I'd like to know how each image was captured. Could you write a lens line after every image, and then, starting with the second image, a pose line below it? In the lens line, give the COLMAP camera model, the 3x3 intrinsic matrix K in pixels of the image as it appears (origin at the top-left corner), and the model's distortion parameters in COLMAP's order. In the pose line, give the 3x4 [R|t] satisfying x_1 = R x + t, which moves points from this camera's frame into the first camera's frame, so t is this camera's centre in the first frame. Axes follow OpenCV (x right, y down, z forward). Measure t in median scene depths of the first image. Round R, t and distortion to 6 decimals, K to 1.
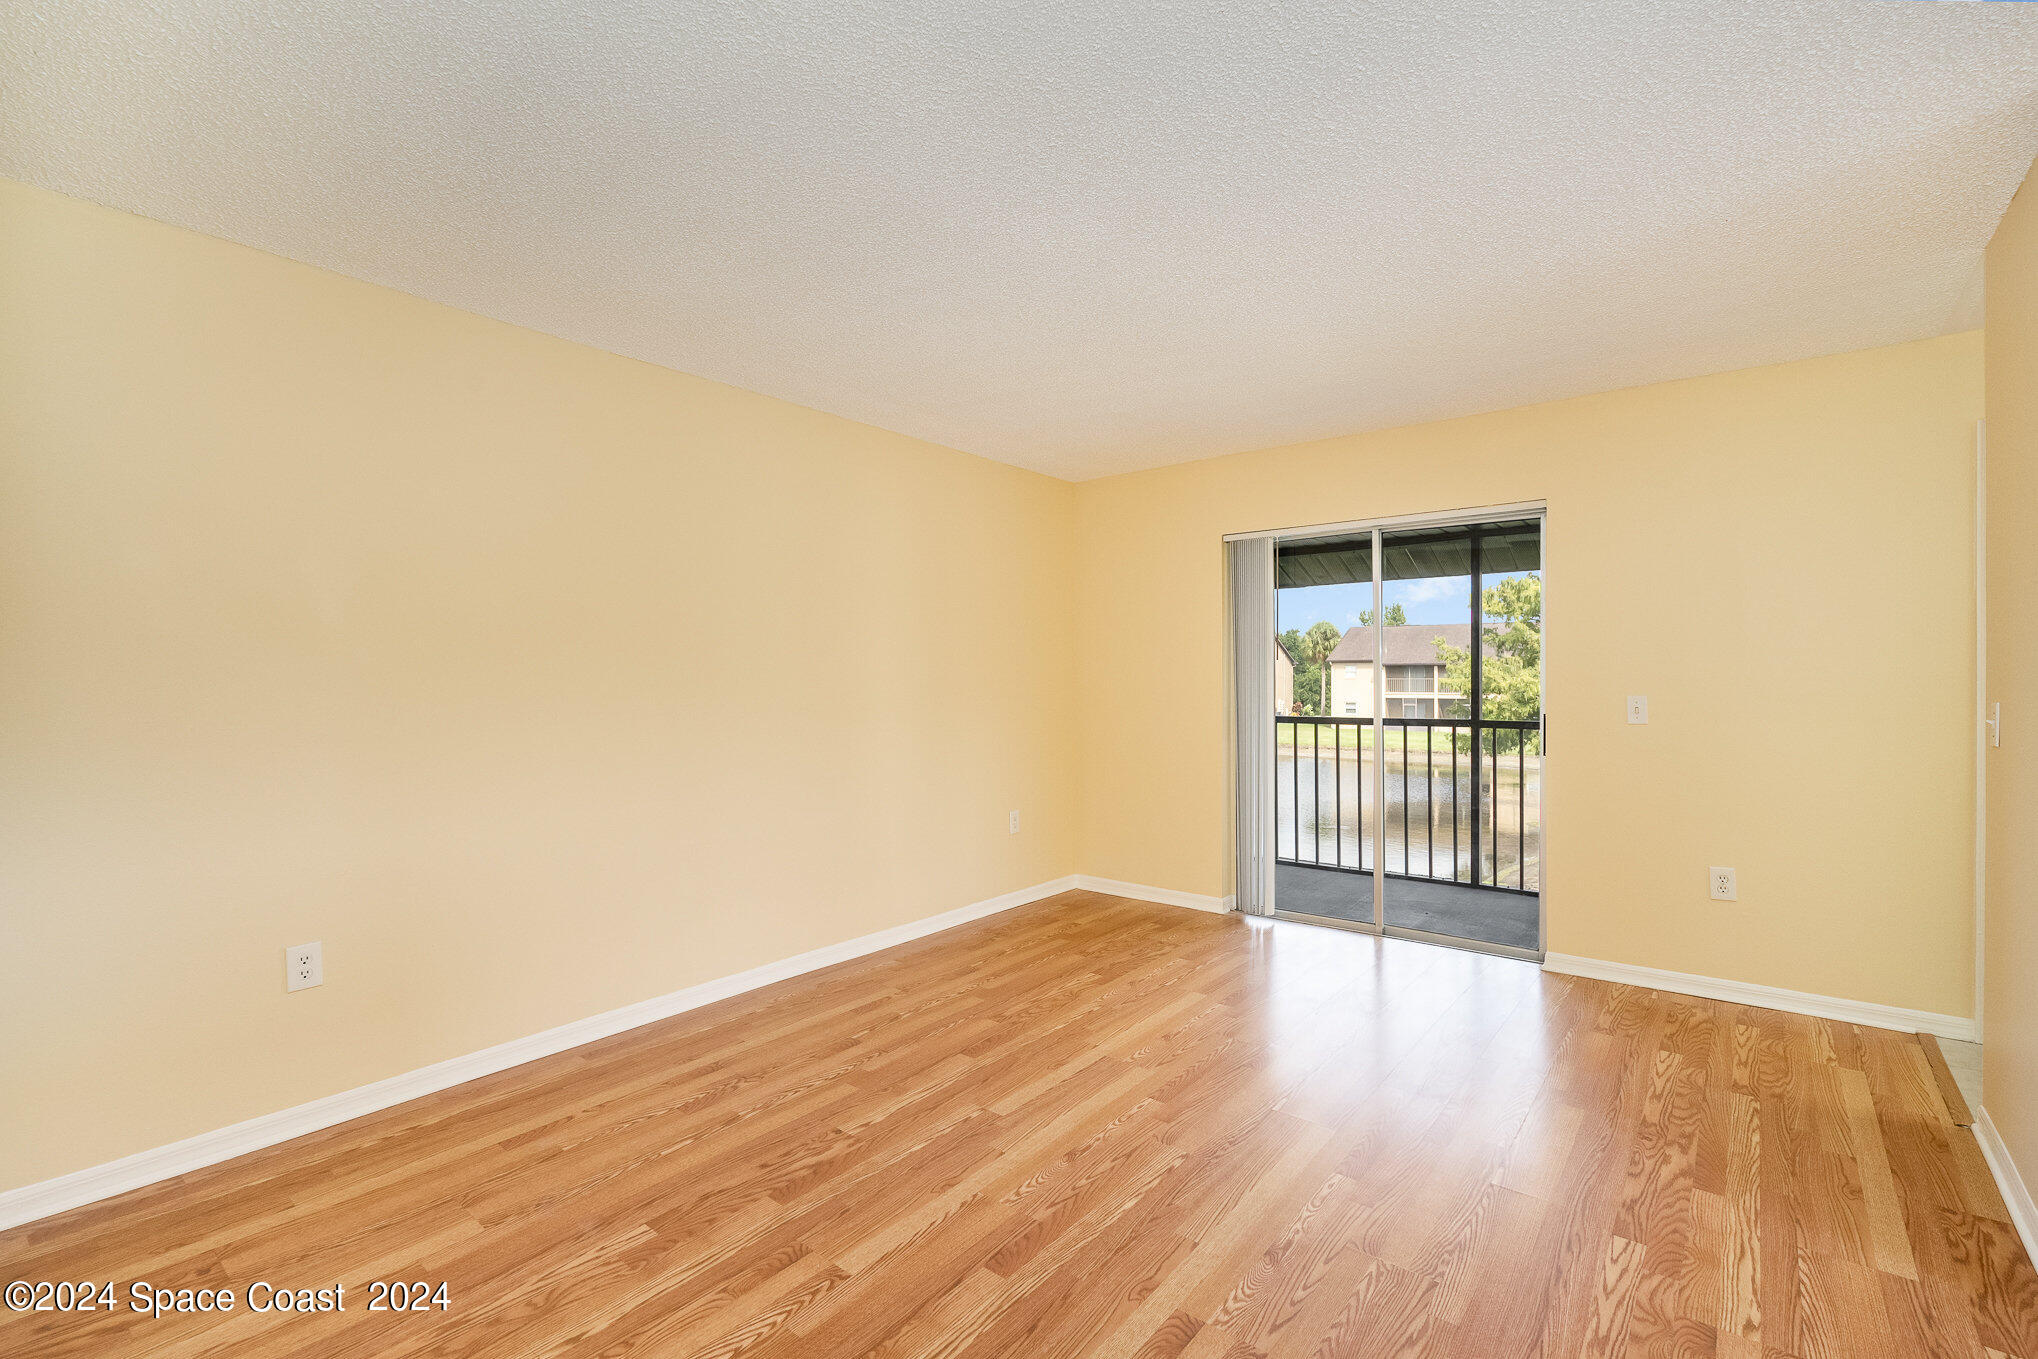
lens RADIAL K [[896.0, 0, 1032.7], [0, 896.0, 681.1], [0, 0, 1]] dist [-0.004166, -0.000224]
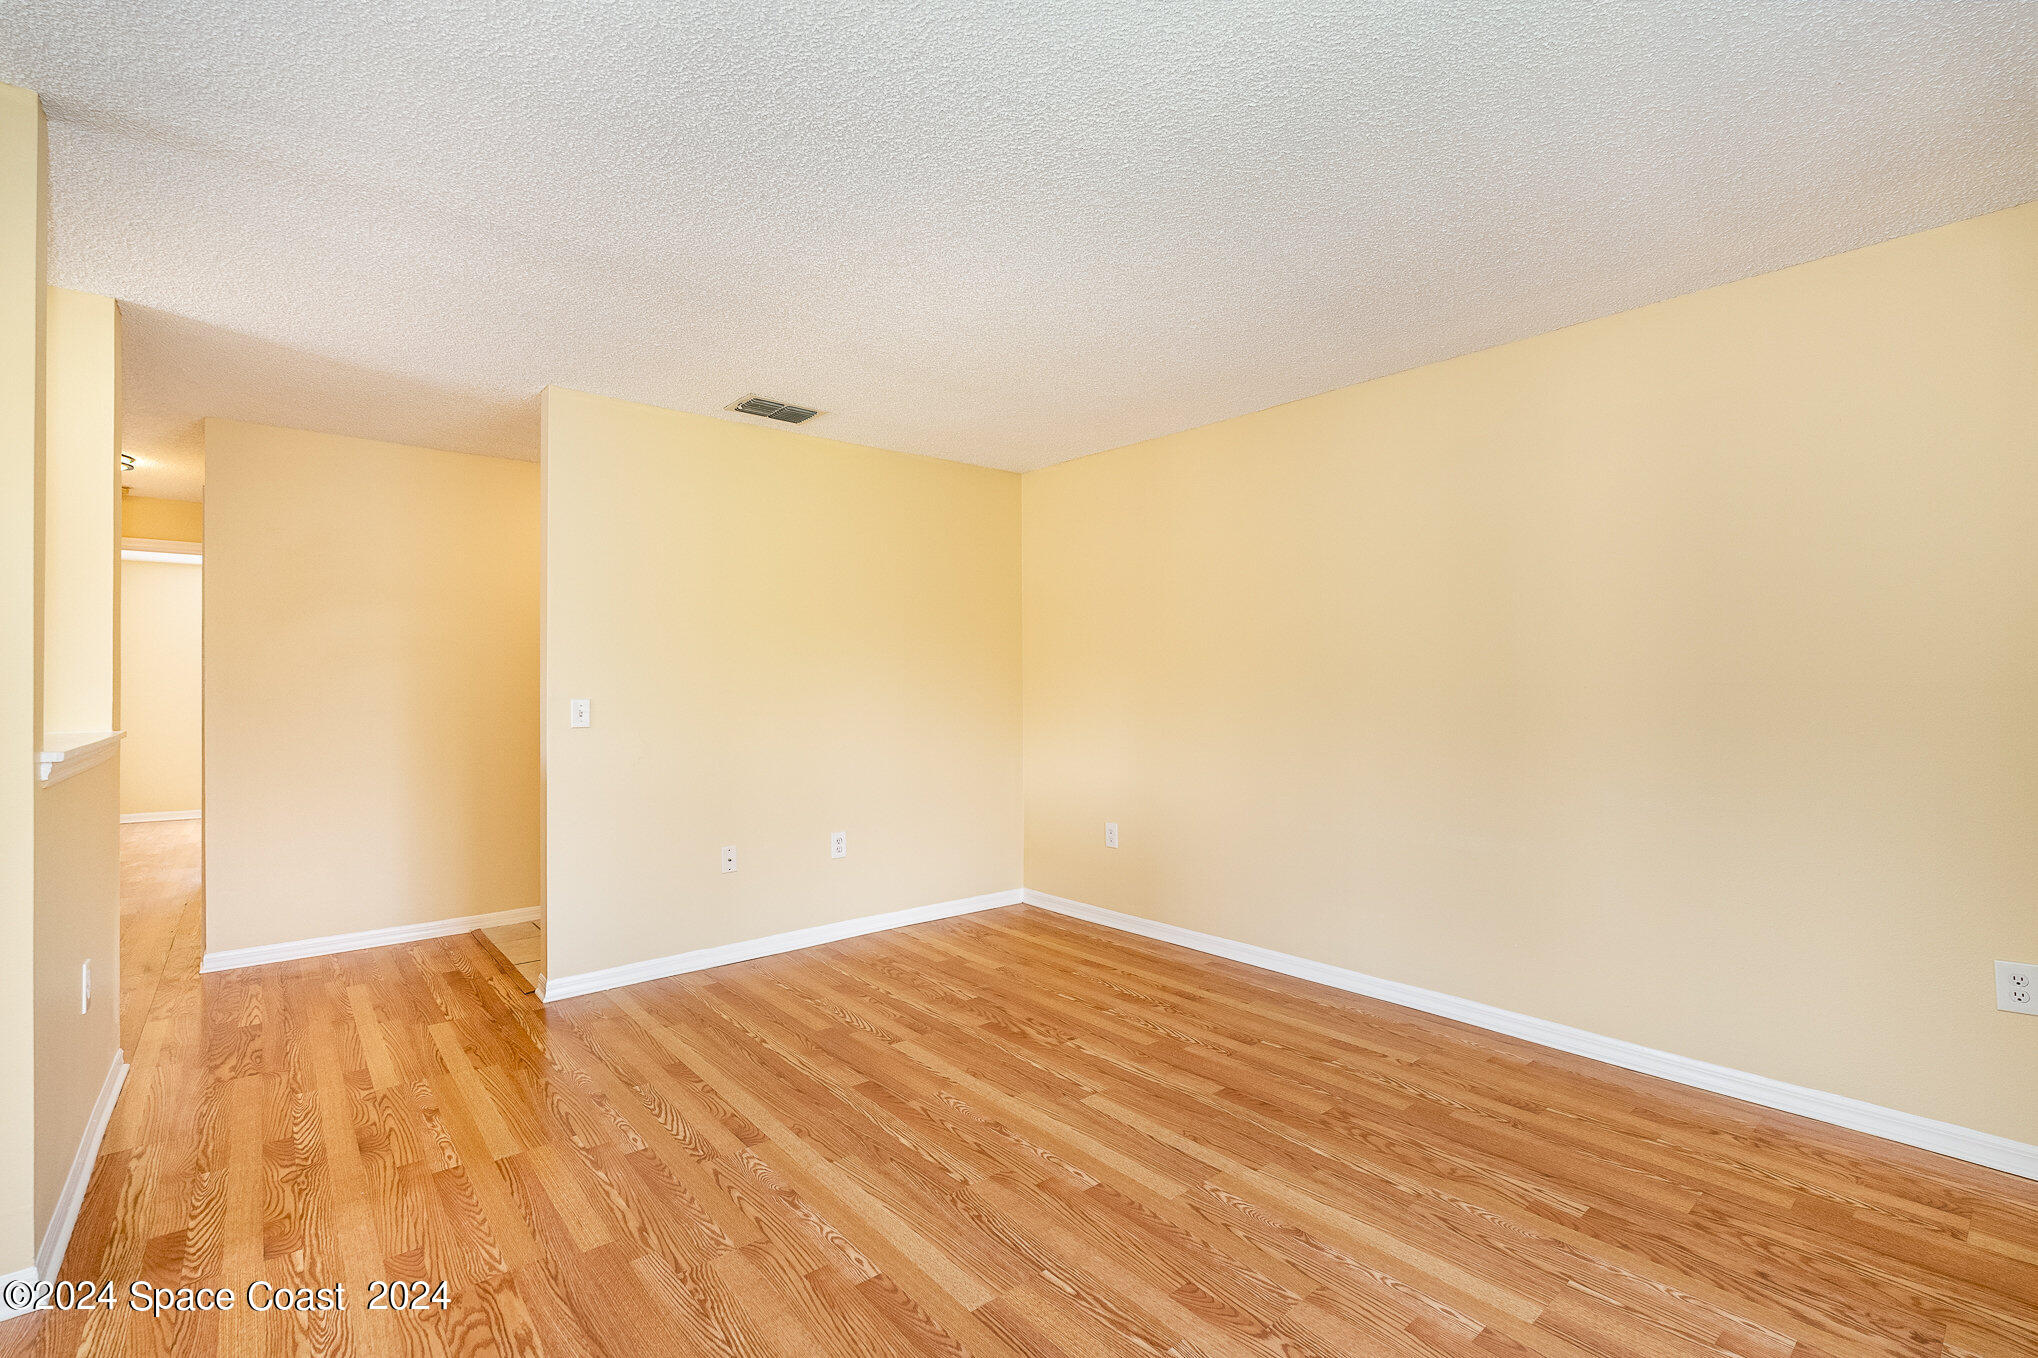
lens RADIAL K [[895.9, 0, 1019.0], [0, 895.9, 679.0], [0, 0, 1]] dist [-0.002316, 0.000264]
pose [[-0.184780, -0.005484, -0.982765, 0.787309], [-0.003580, 0.999982, -0.004907, 0.009837], [0.982773, 0.002611, -0.184796, 0.897512]]
